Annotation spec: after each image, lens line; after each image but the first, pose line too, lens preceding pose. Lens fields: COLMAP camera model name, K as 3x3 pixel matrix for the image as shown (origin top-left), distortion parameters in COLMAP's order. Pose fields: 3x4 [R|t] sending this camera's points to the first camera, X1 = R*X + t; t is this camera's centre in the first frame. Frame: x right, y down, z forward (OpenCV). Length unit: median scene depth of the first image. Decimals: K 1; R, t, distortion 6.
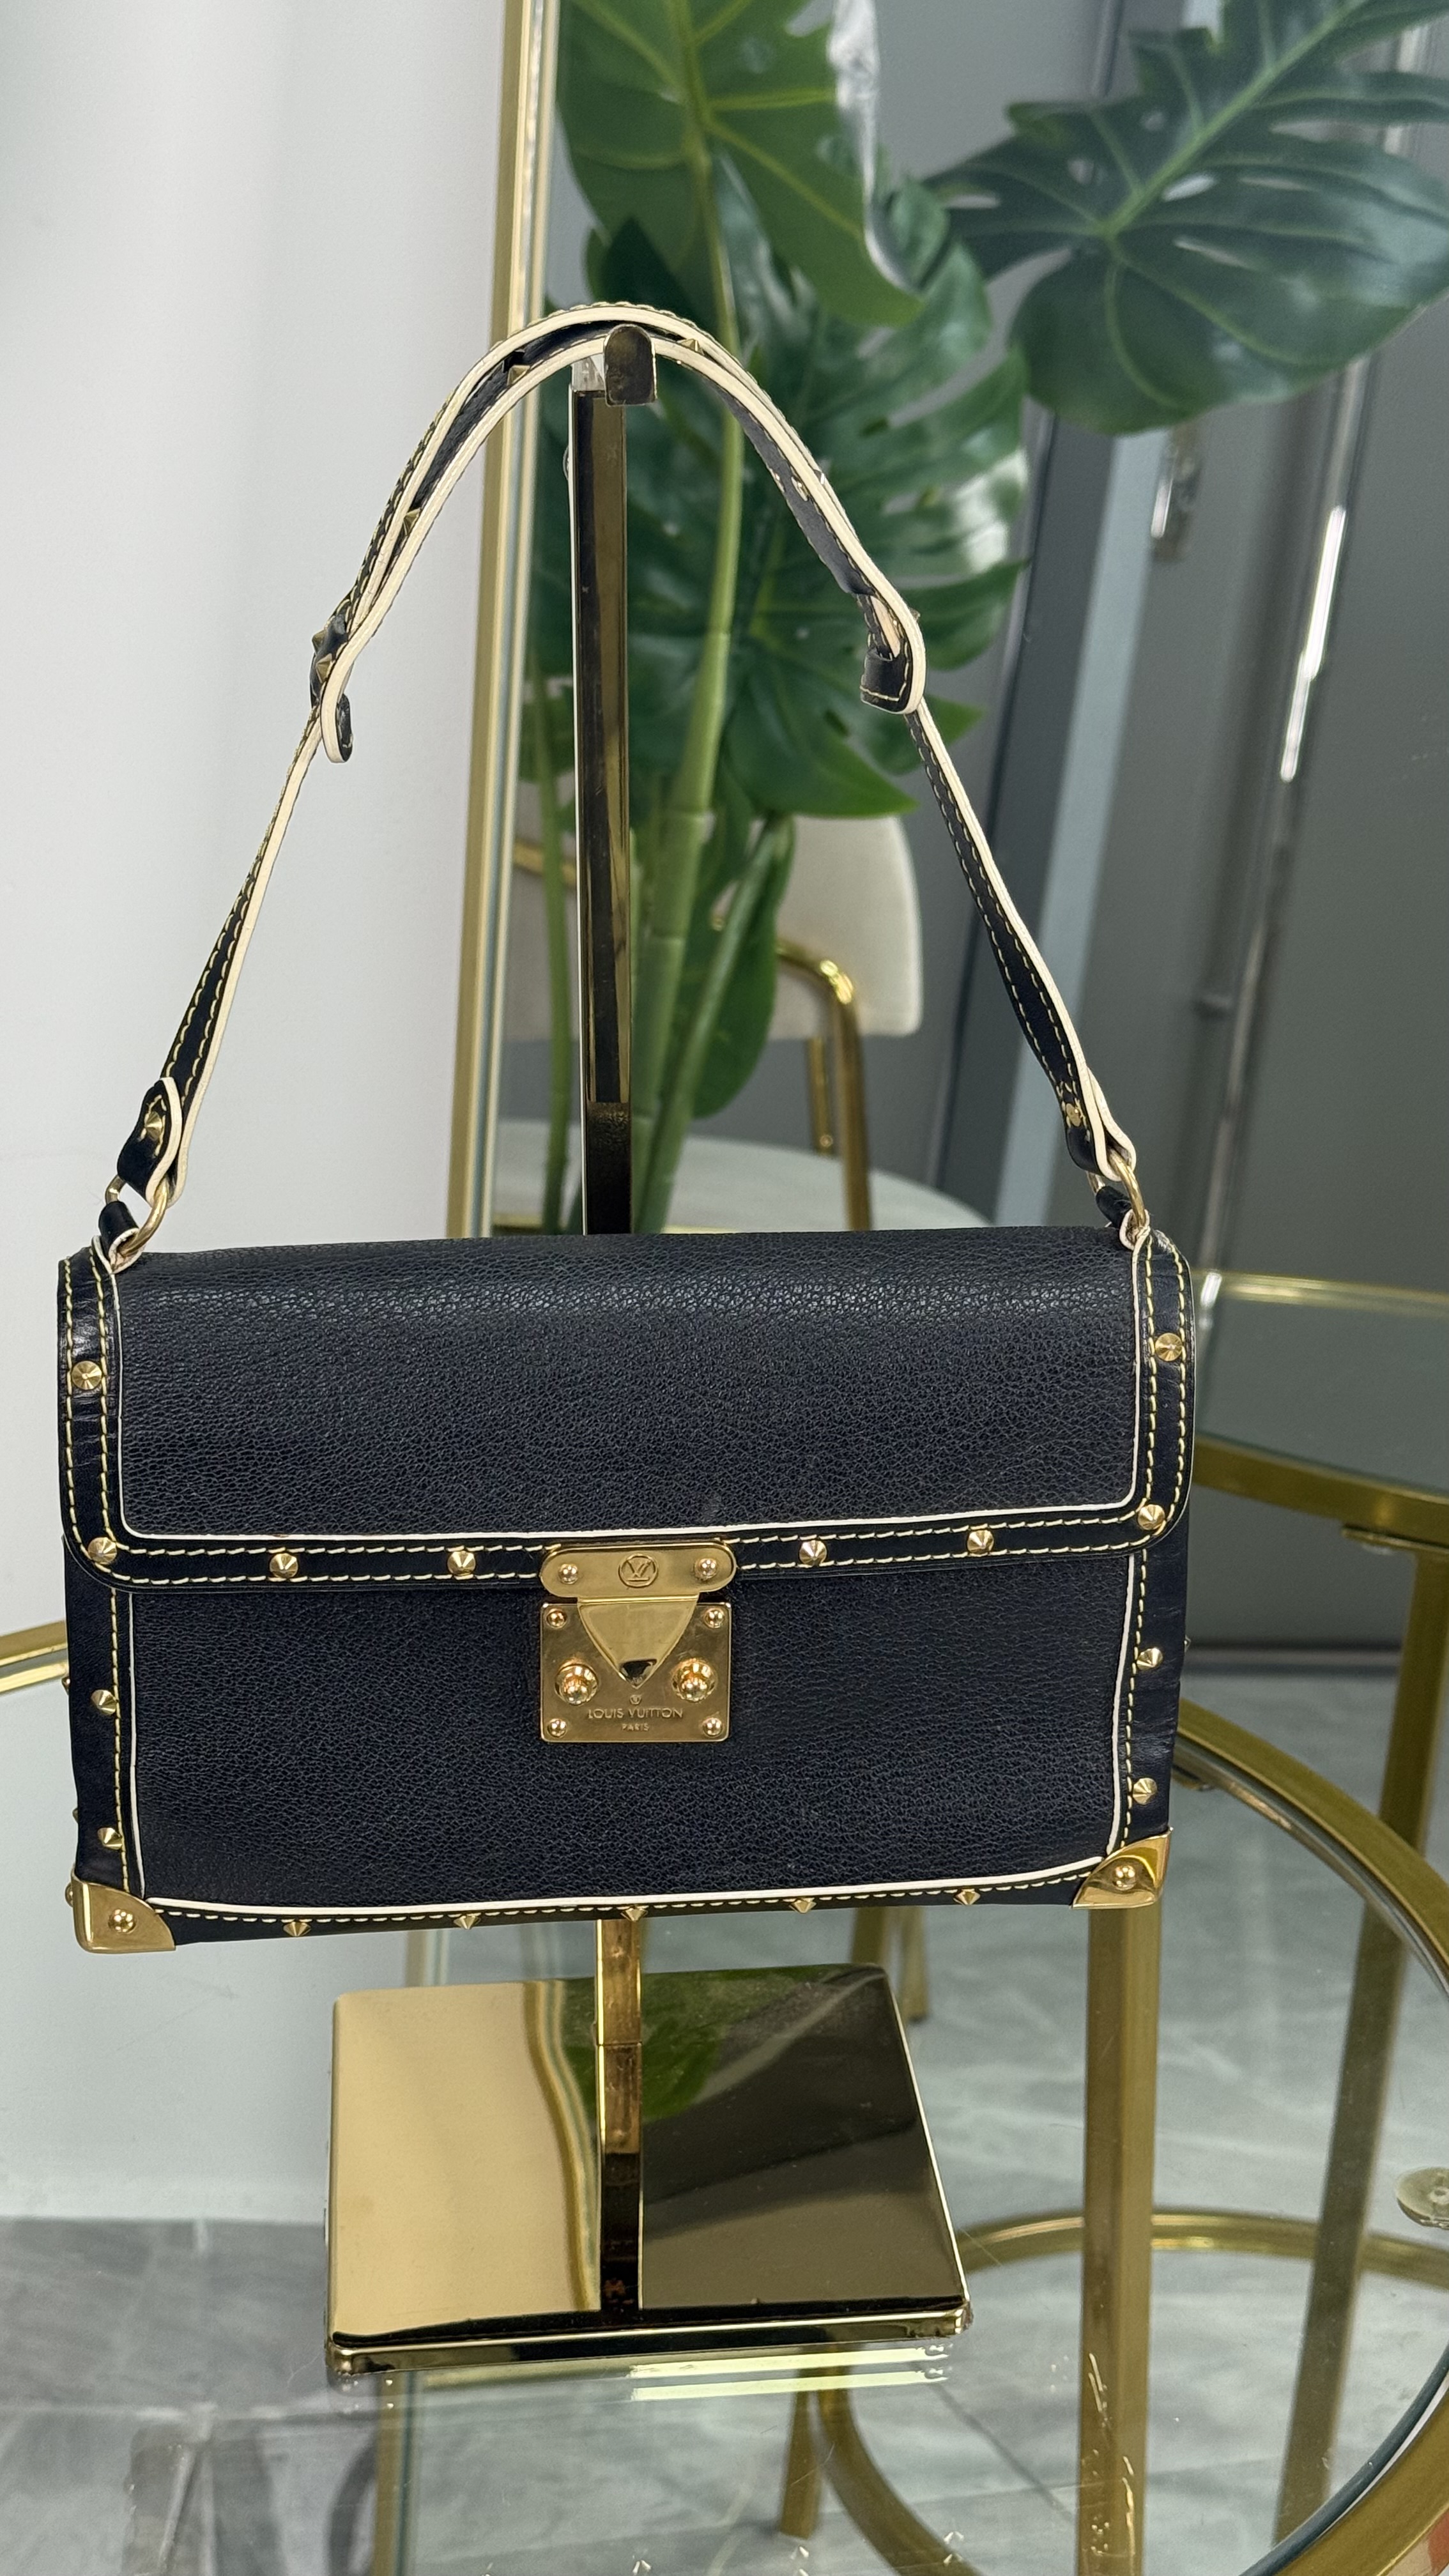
lens RADIAL K [[3682.0, 0, 738.1], [0, 3682.0, 1284.4], [0, 0, 1]] dist [0.131708, 0.000000]
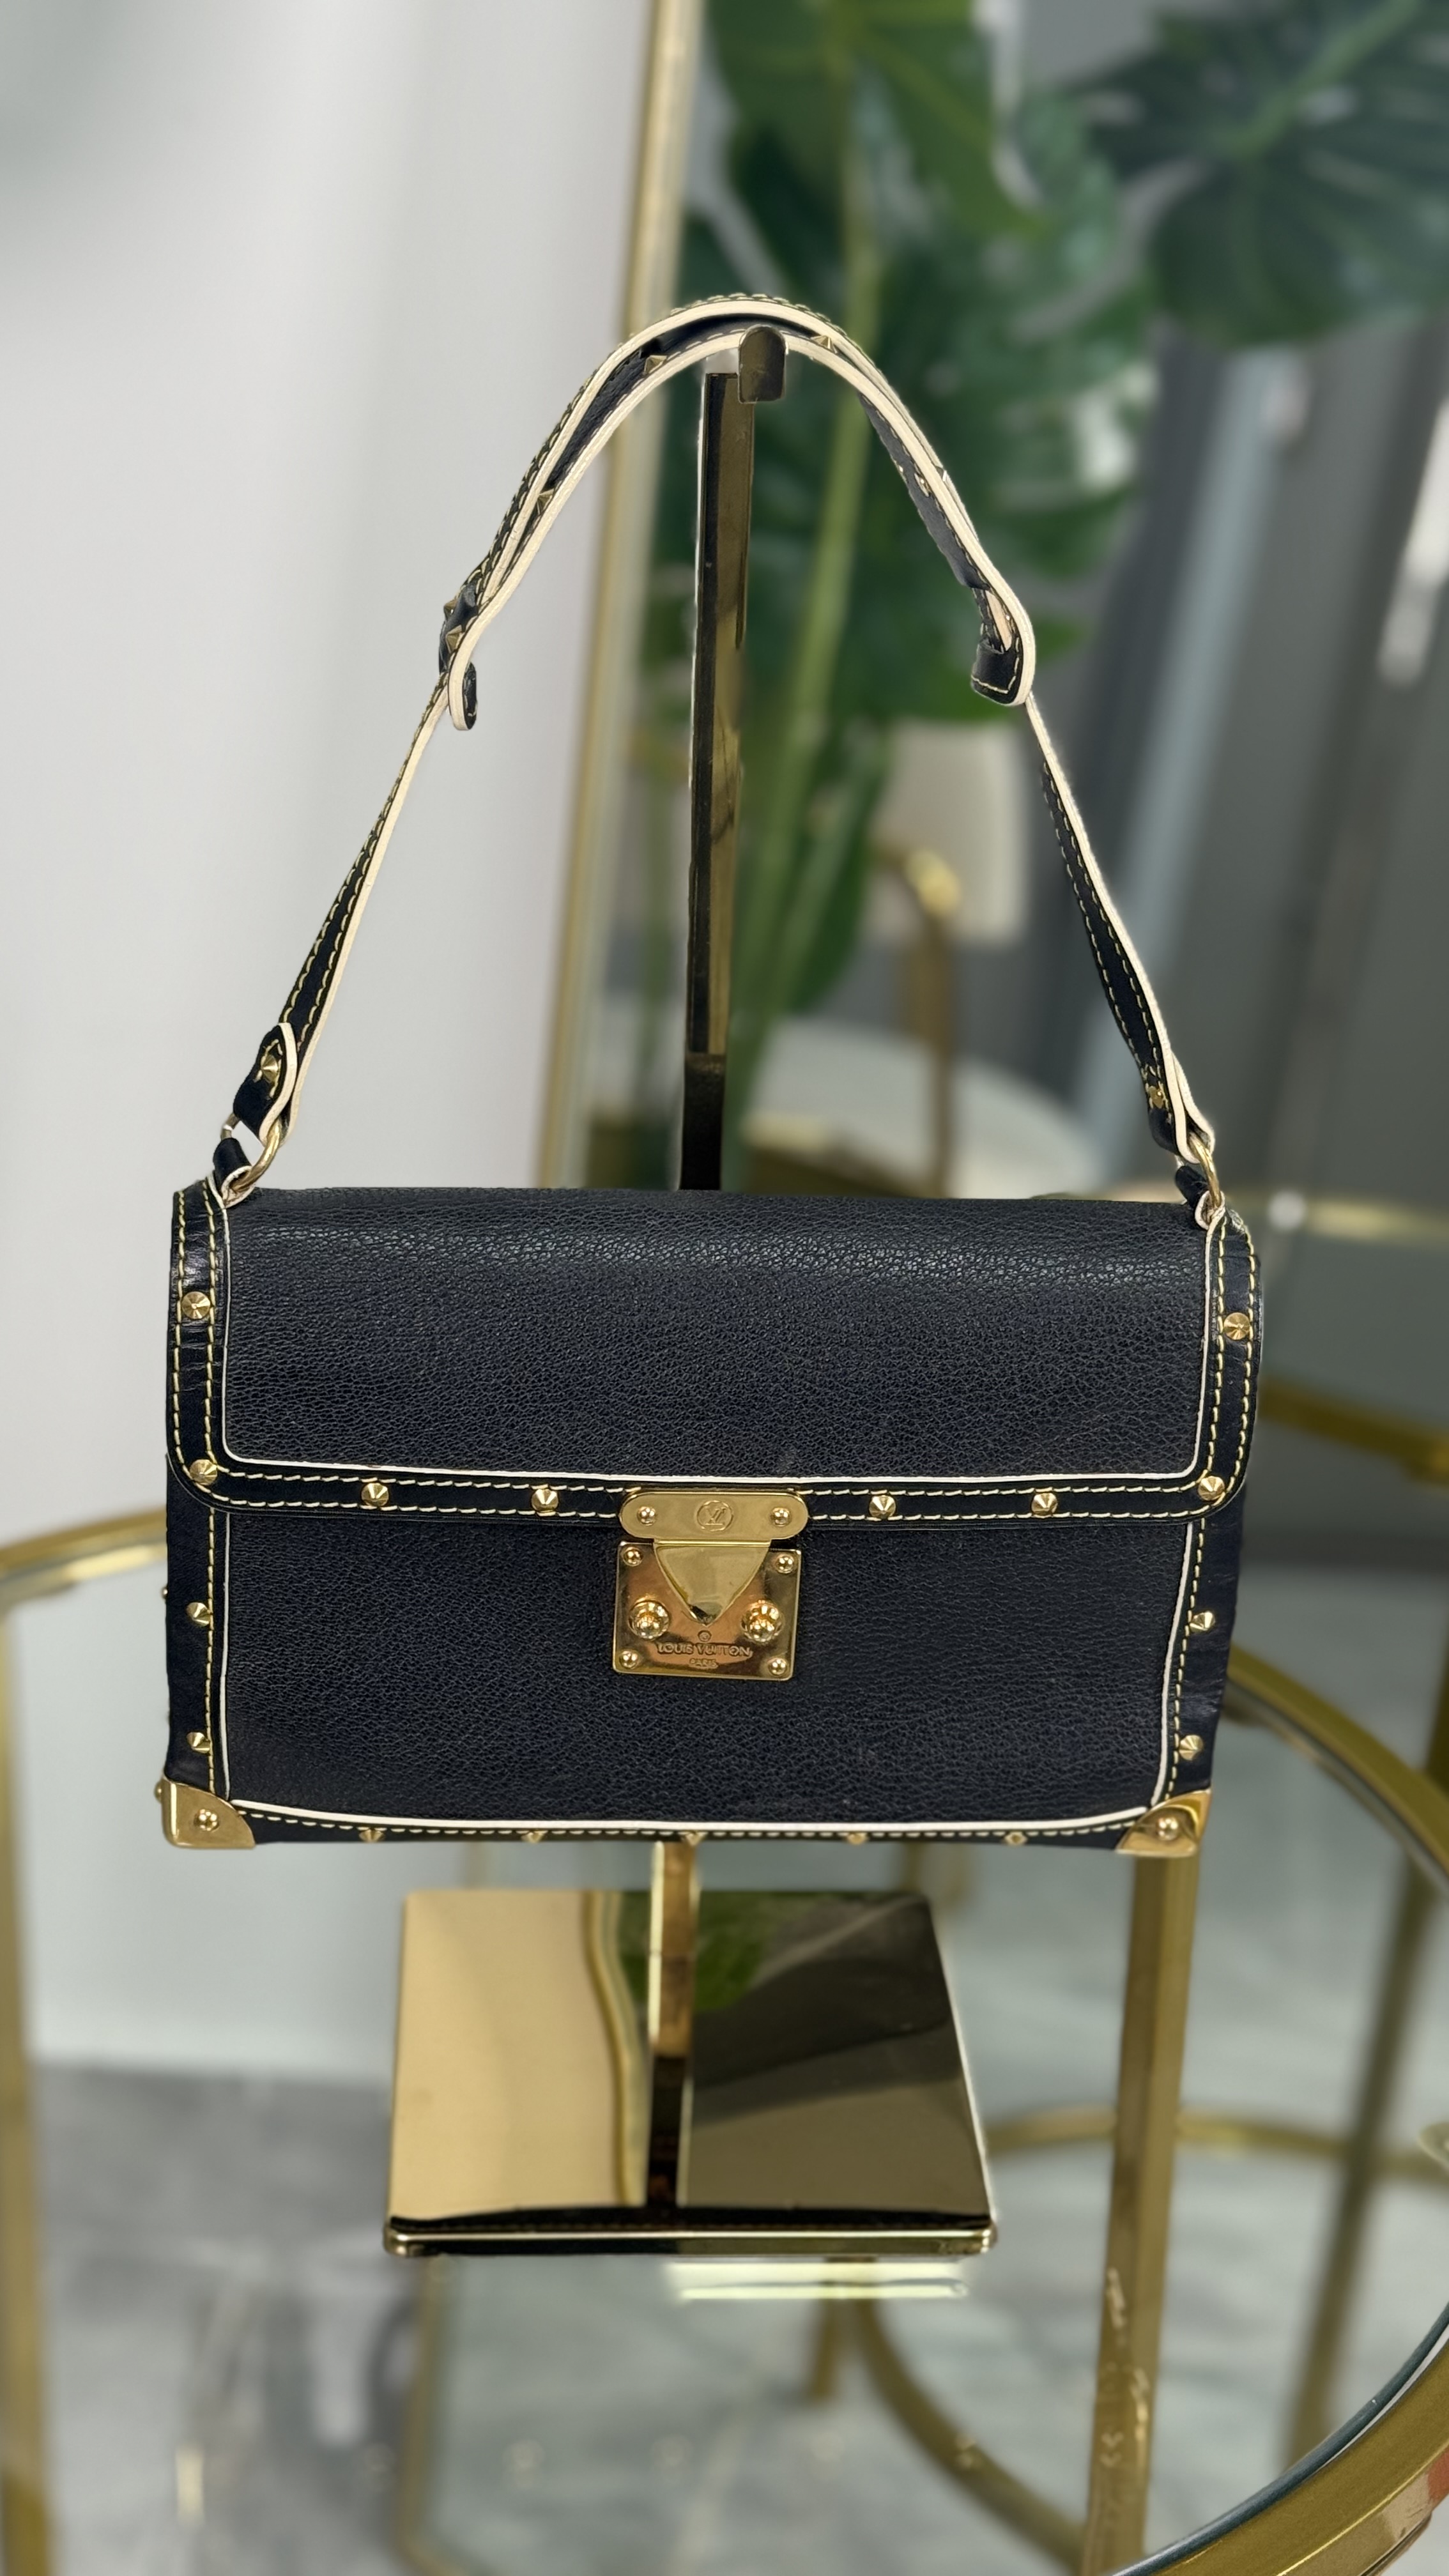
lens RADIAL K [[3684.4, 0, 714.1], [0, 3684.4, 1283.5], [0, 0, 1]] dist [0.131099, 0.000000]
pose [[0.998458, 0.048946, -0.026192, -0.002843], [-0.047870, 0.998042, 0.040258, -0.028882], [0.028111, -0.038942, 0.998846, -0.035797]]
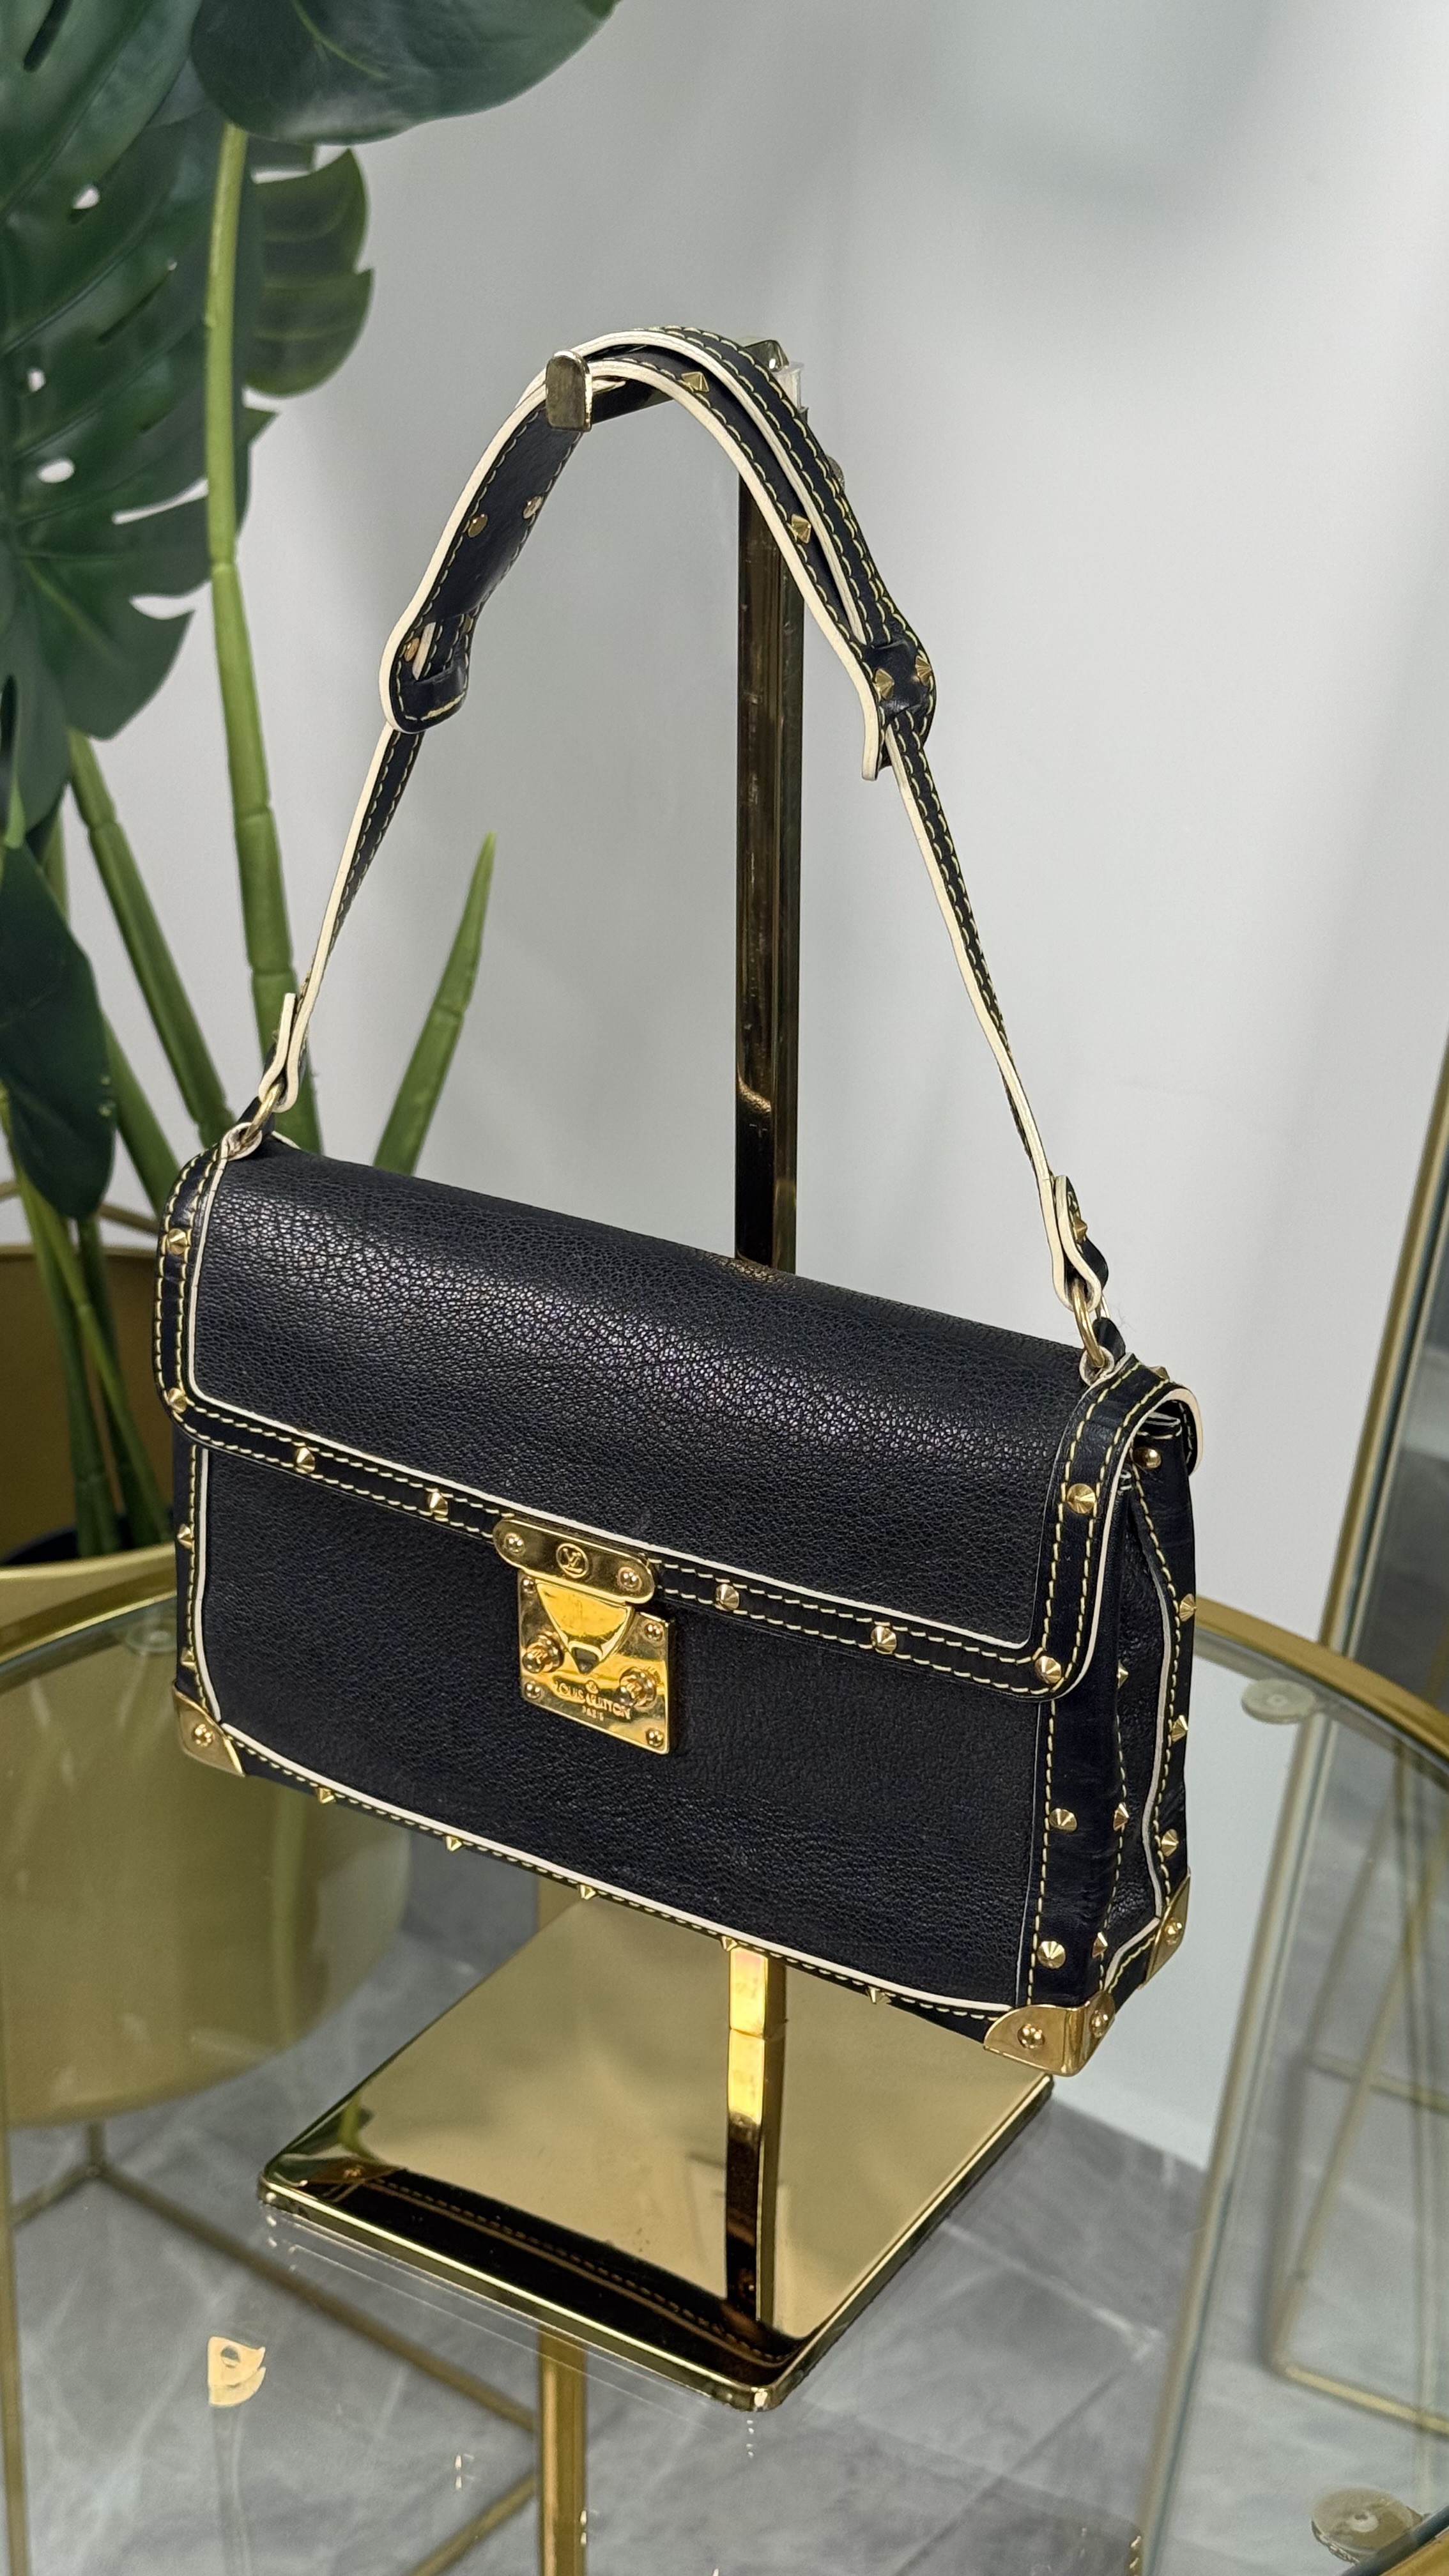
lens RADIAL K [[3682.0, 0, 723.2], [0, 3682.0, 1292.2], [0, 0, 1]] dist [0.131708, 0.000000]
pose [[0.796420, 0.250308, -0.550510, 0.533534], [-0.233434, 0.967010, 0.101977, -0.105261], [0.557875, 0.047291, 0.828577, 0.168635]]
